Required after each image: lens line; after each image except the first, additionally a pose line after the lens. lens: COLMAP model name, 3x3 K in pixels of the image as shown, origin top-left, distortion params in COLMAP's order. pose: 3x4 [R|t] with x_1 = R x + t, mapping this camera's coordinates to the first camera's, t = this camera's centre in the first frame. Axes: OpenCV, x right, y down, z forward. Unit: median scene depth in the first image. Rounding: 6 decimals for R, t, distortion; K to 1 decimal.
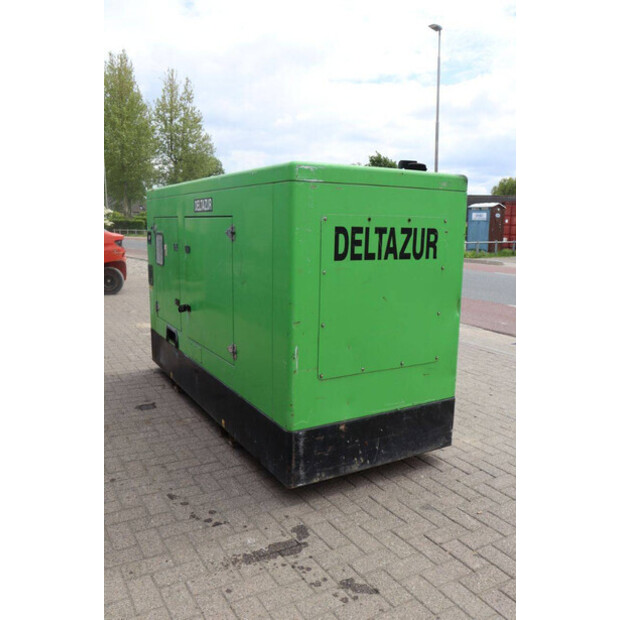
lens RADIAL K [[568.0, 0, 309.1], [0, 568.0, 310.2], [0, 0, 1]] dist [-0.015767, -0.002814]
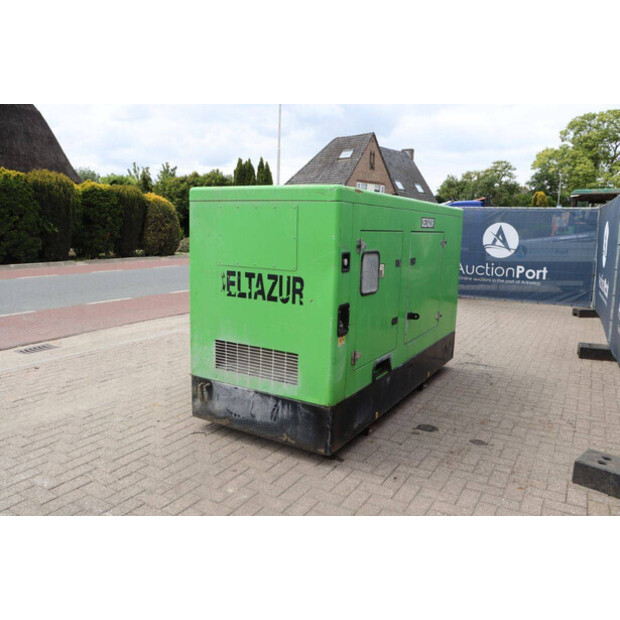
lens RADIAL K [[519.0, 0, 306.8], [0, 519.0, 310.3], [0, 0, 1]] dist [-0.064695, 0.005126]
pose [[-0.530456, -0.147596, 0.834764, -0.951618], [0.113451, 0.963507, 0.242452, -0.280387], [-0.840086, 0.223315, -0.494353, 1.681435]]
